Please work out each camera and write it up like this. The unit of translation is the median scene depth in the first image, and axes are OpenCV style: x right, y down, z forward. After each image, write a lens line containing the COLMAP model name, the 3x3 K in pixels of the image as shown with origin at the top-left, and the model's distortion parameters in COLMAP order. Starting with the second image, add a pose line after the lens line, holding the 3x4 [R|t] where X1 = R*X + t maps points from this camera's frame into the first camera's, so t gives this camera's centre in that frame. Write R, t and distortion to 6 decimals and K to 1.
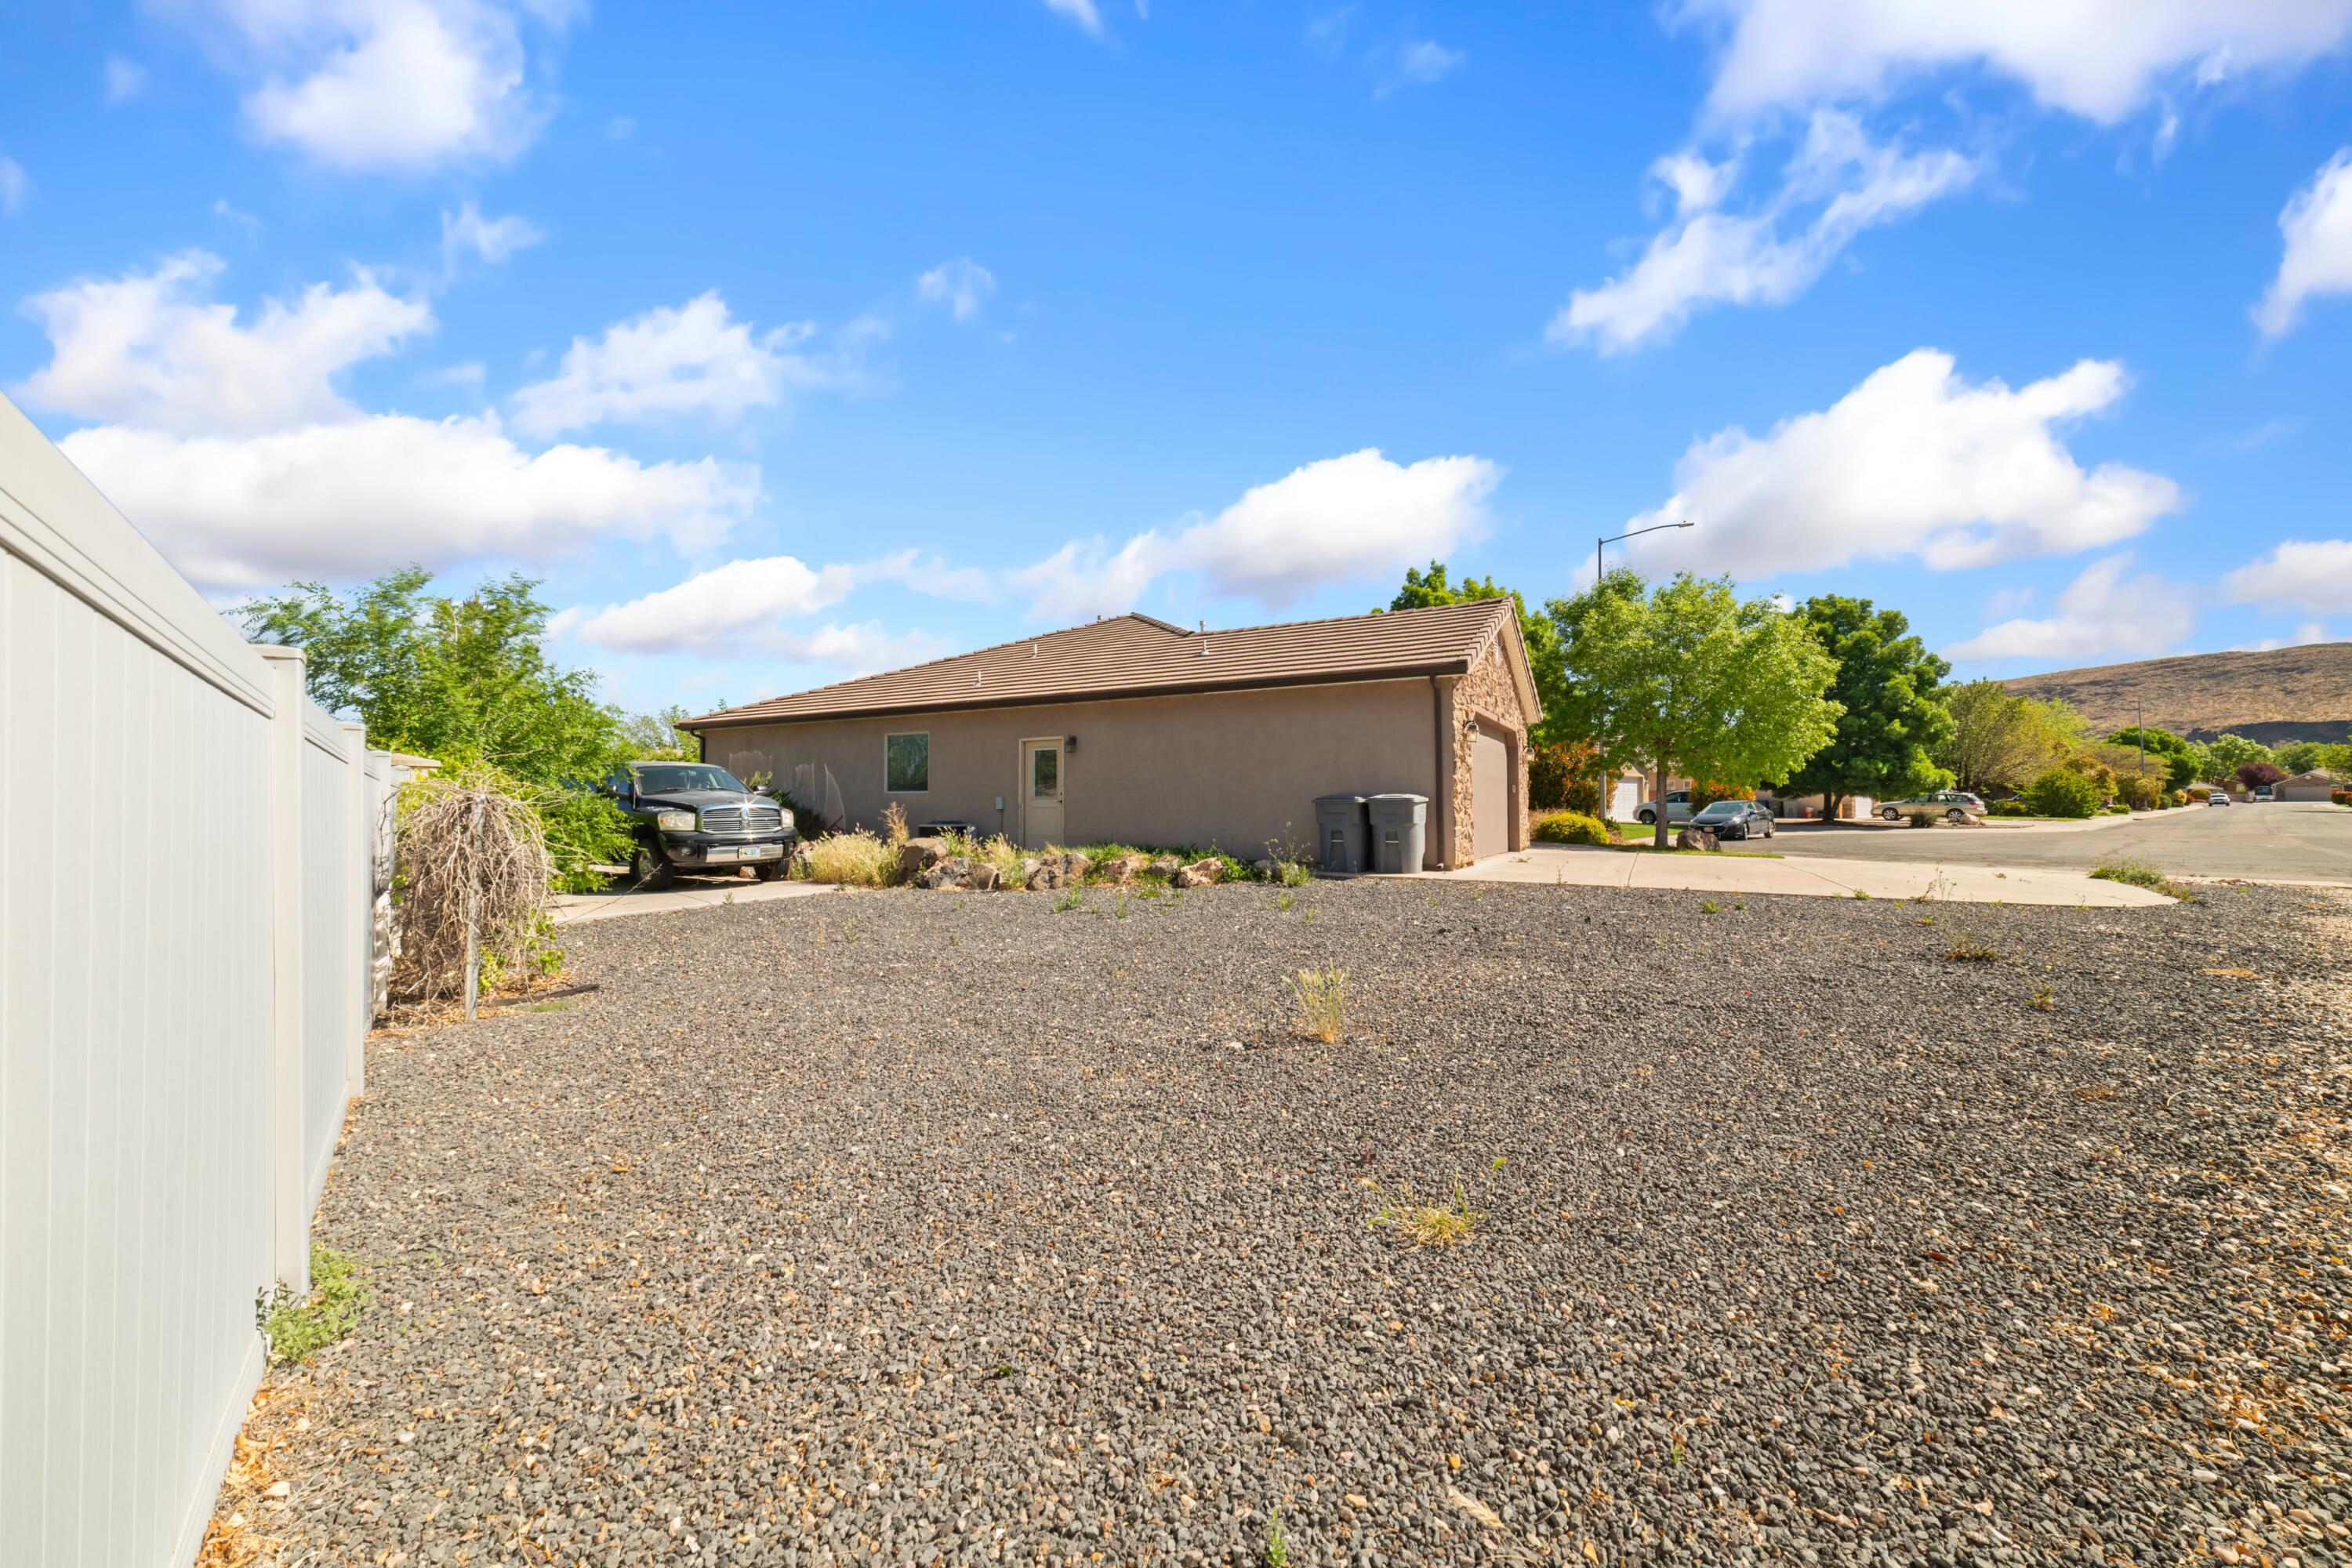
lens RADIAL K [[914.5, 0, 1184.8], [0, 914.5, 775.1], [0, 0, 1]] dist [-0.001946, 0.000200]
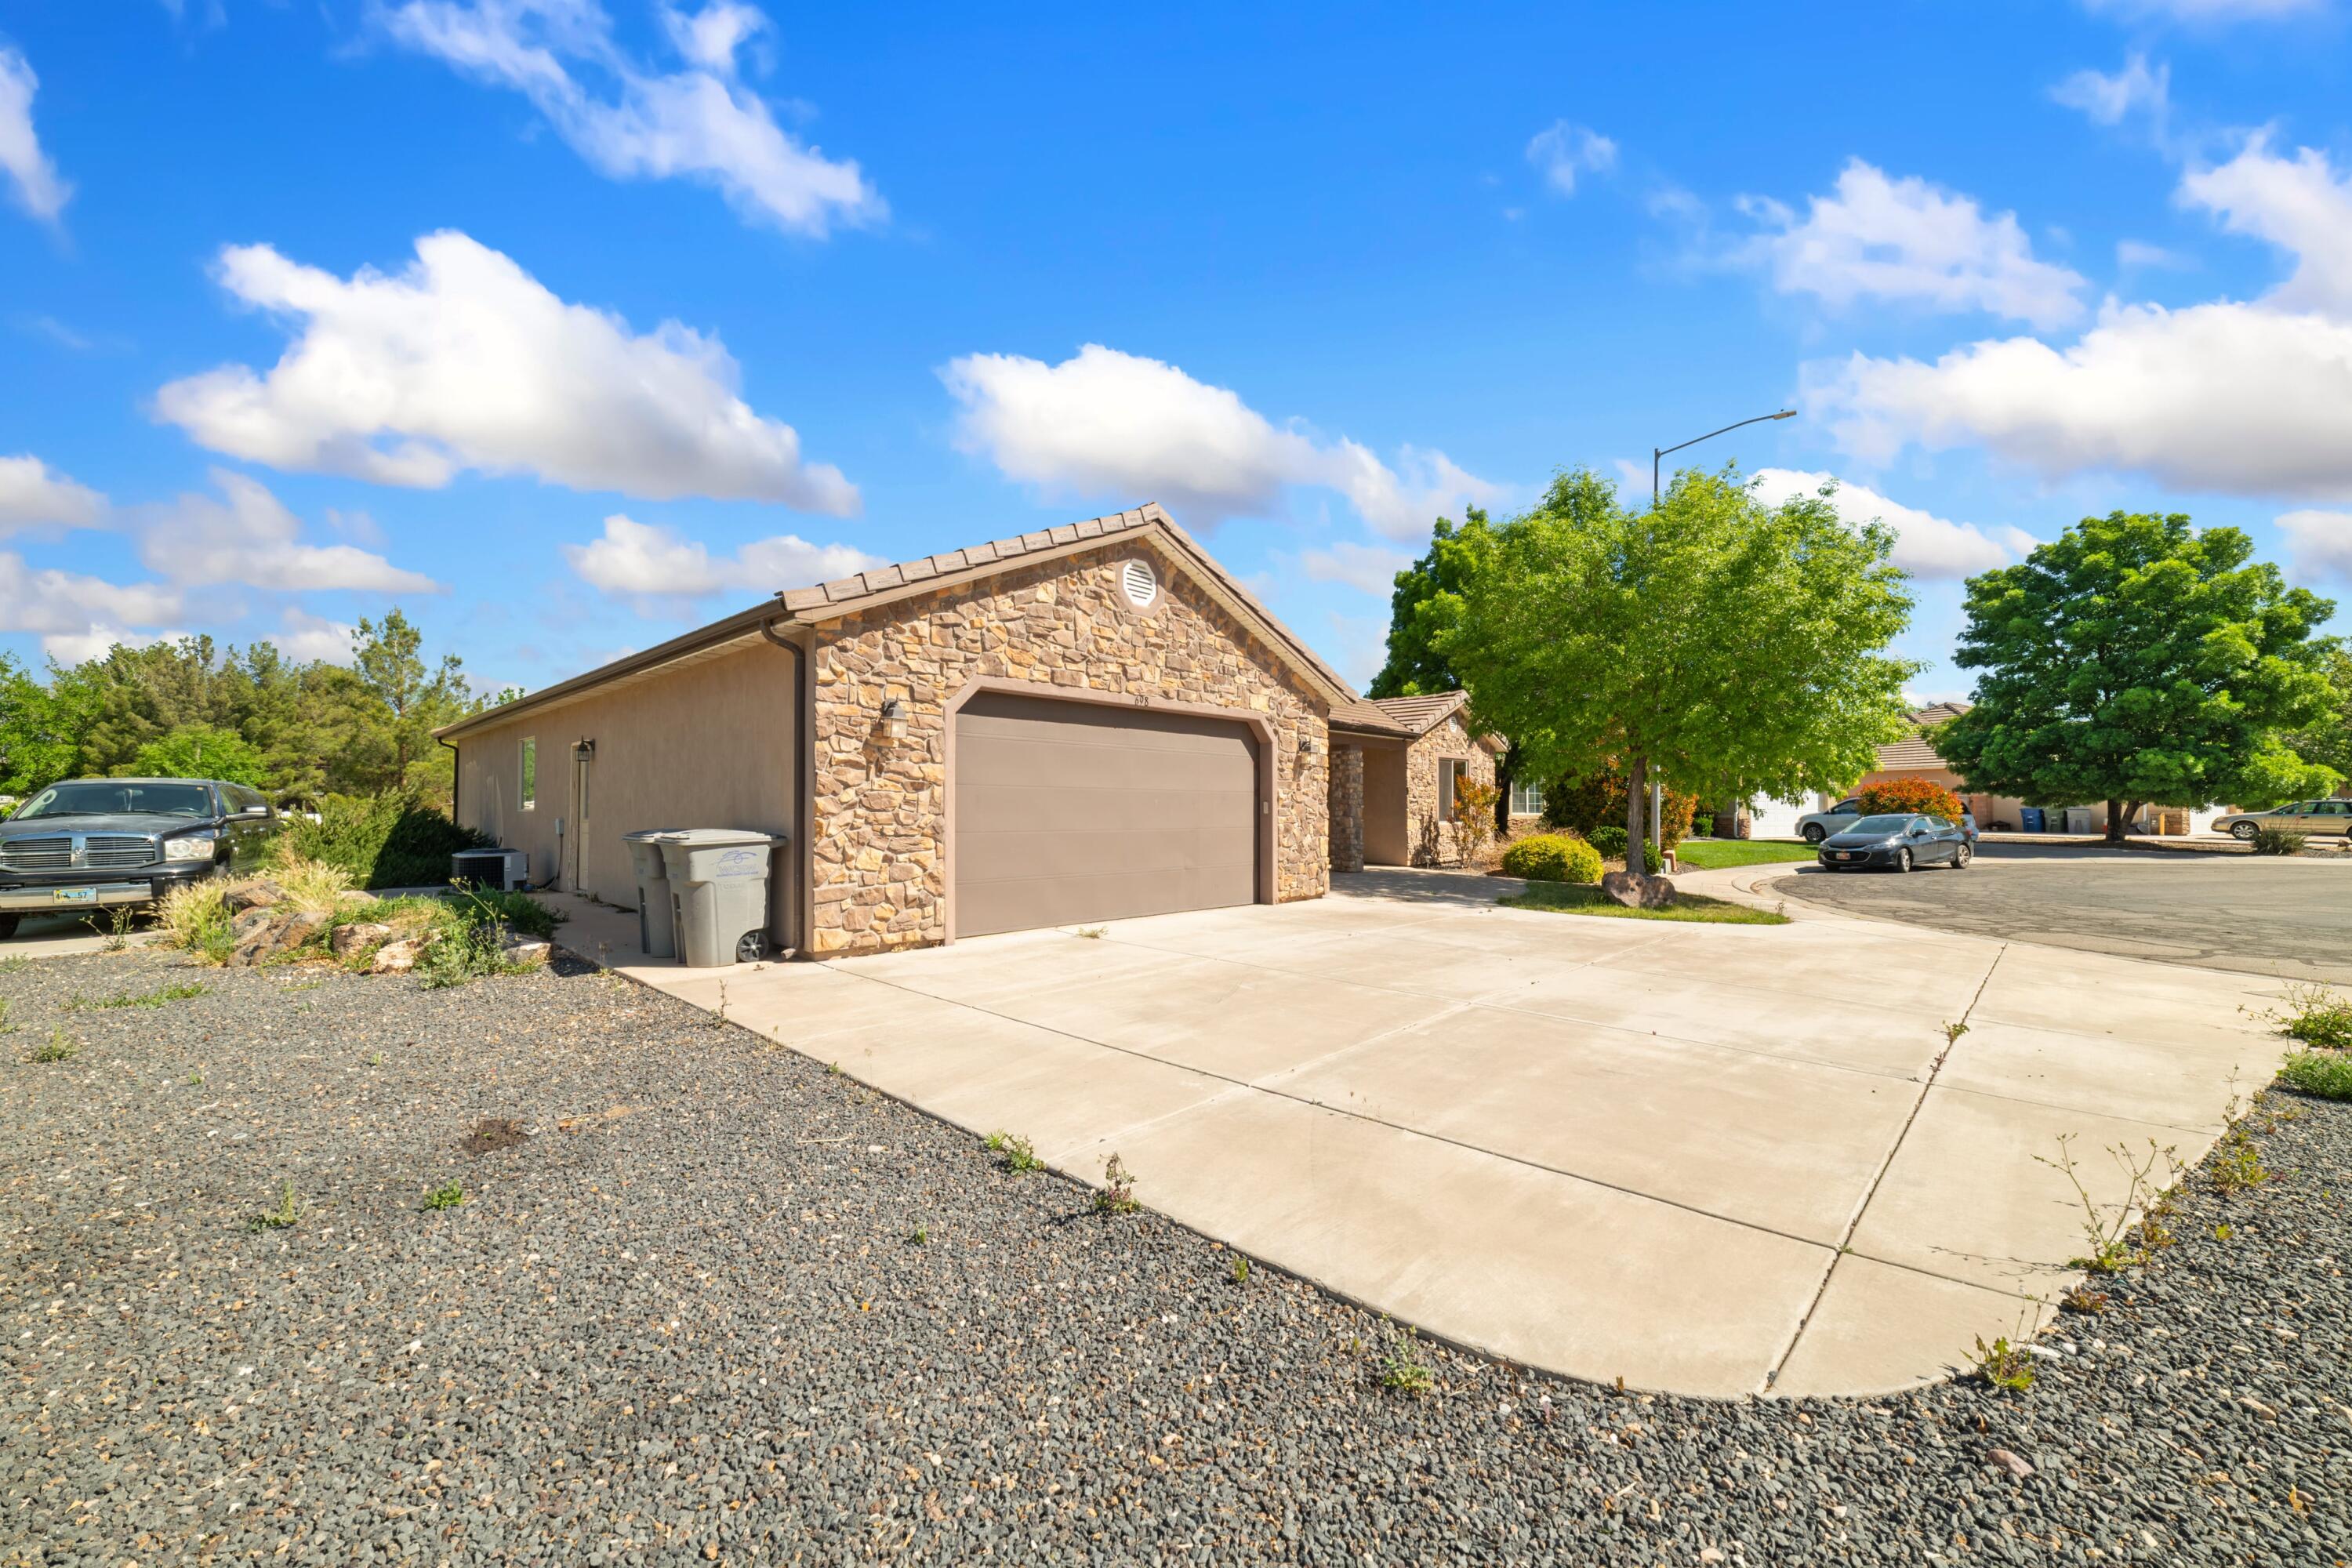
lens RADIAL K [[914.5, 0, 1182.7], [0, 914.5, 798.8], [0, 0, 1]] dist [-0.001946, 0.000200]
pose [[0.965978, -0.001465, -0.258619, 0.215661], [0.007467, 0.999725, 0.022225, -0.002731], [0.258515, -0.023400, 0.965724, 0.158526]]
